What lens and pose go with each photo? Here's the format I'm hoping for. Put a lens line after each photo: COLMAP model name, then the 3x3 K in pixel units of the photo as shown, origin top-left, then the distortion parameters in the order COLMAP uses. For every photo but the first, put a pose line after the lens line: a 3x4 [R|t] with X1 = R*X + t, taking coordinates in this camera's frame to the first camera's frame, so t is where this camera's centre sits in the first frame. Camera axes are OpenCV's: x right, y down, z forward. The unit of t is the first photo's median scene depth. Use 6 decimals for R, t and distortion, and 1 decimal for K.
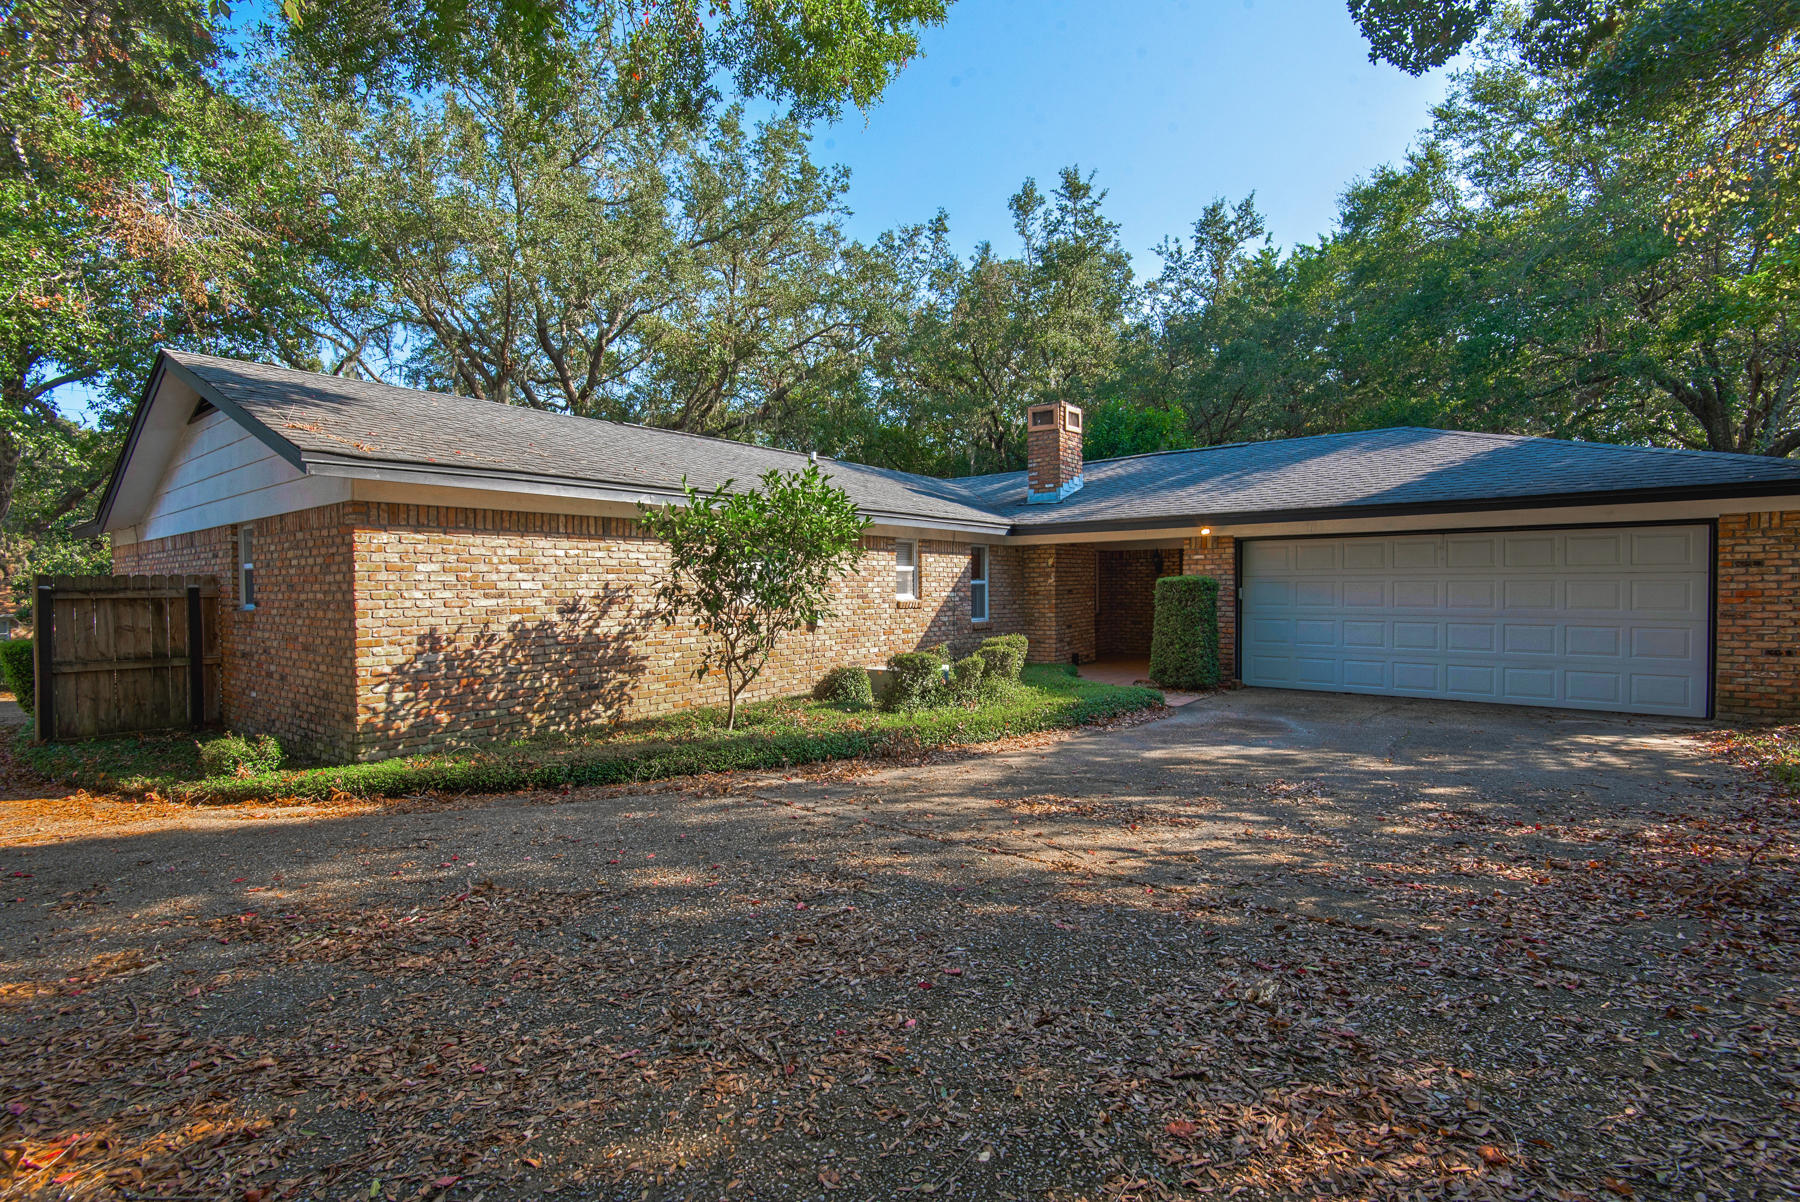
lens RADIAL K [[842.3, 0, 911.1], [0, 842.3, 602.6], [0, 0, 1]] dist [-0.009155, -0.002166]
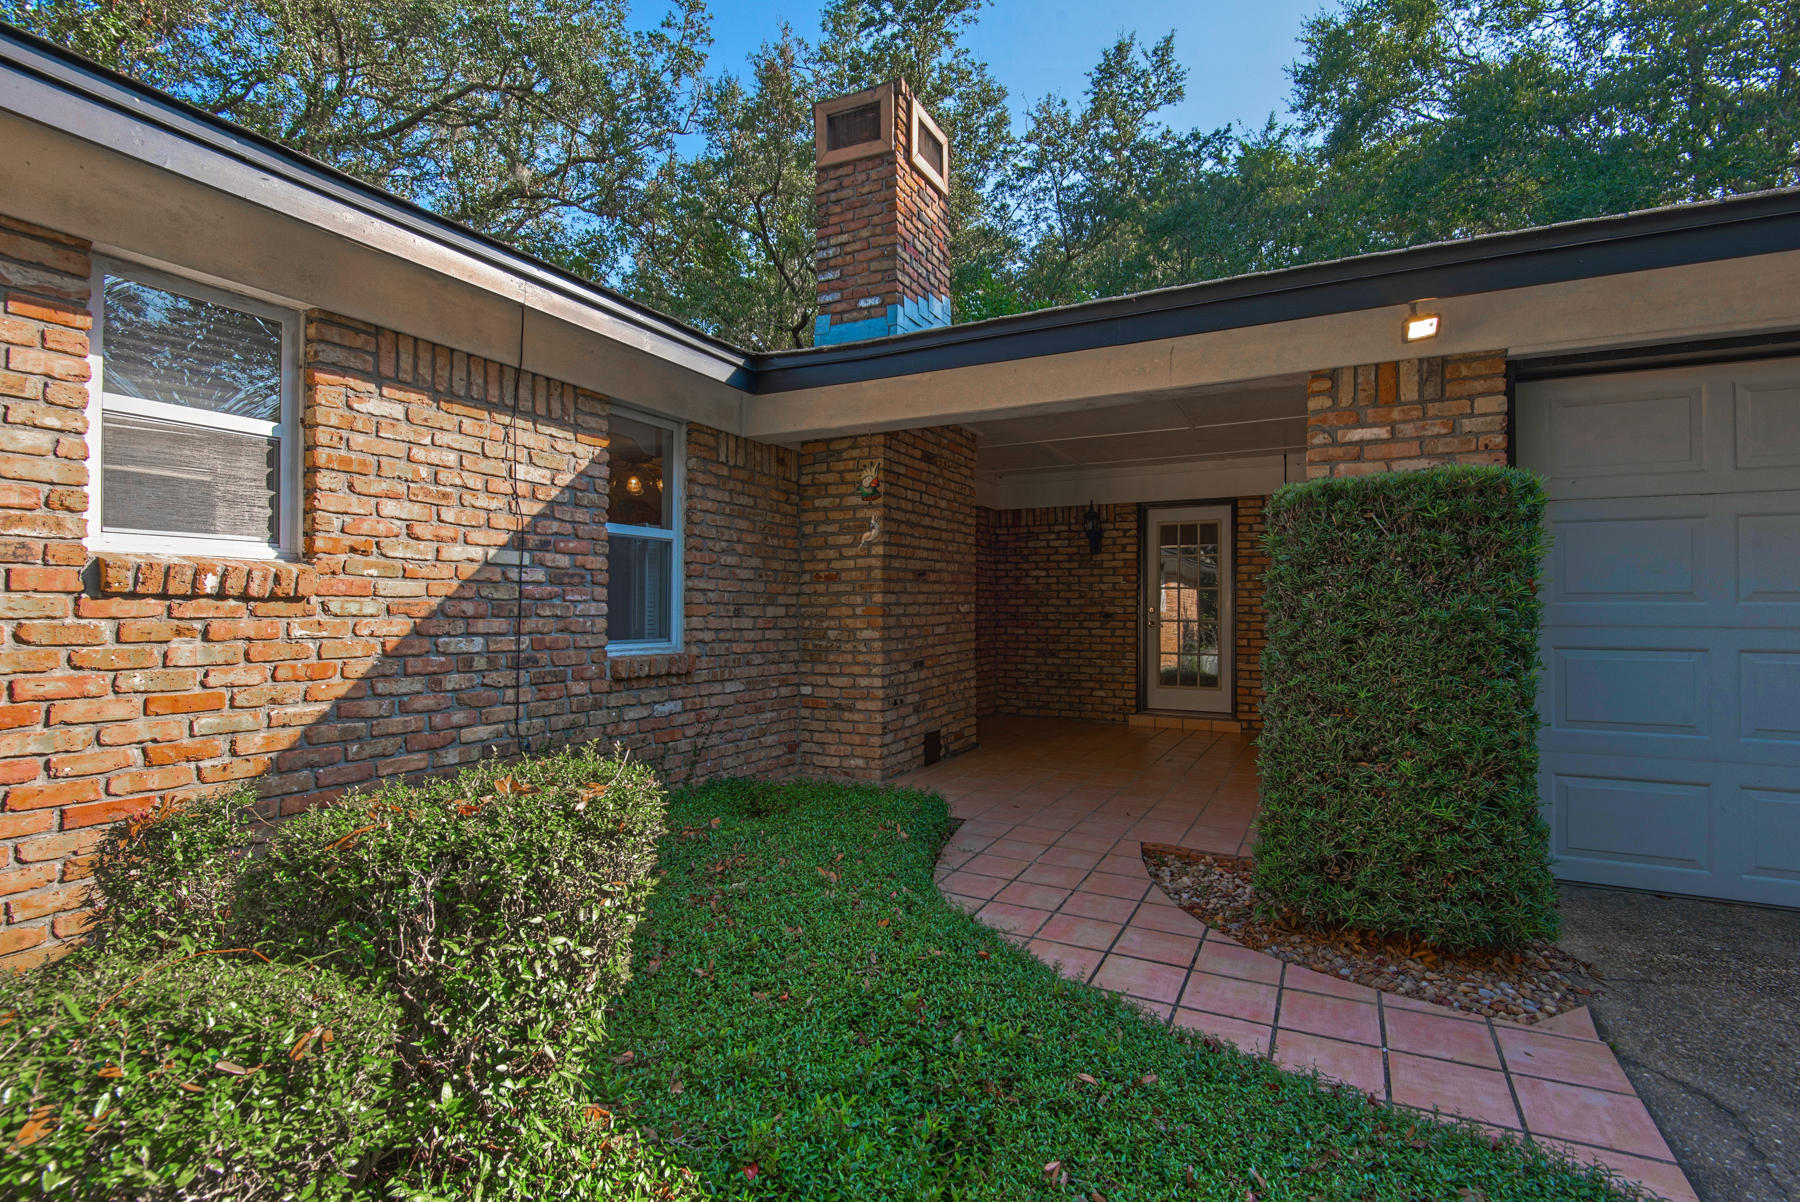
lens RADIAL K [[842.3, 0, 899.4], [0, 842.3, 607.7], [0, 0, 1]] dist [-0.009155, -0.002166]
pose [[0.984404, 0.008834, 0.175699, 0.116274], [-0.005217, 0.999765, -0.021035, 0.010743], [-0.175843, 0.019791, 0.984219, 0.648432]]
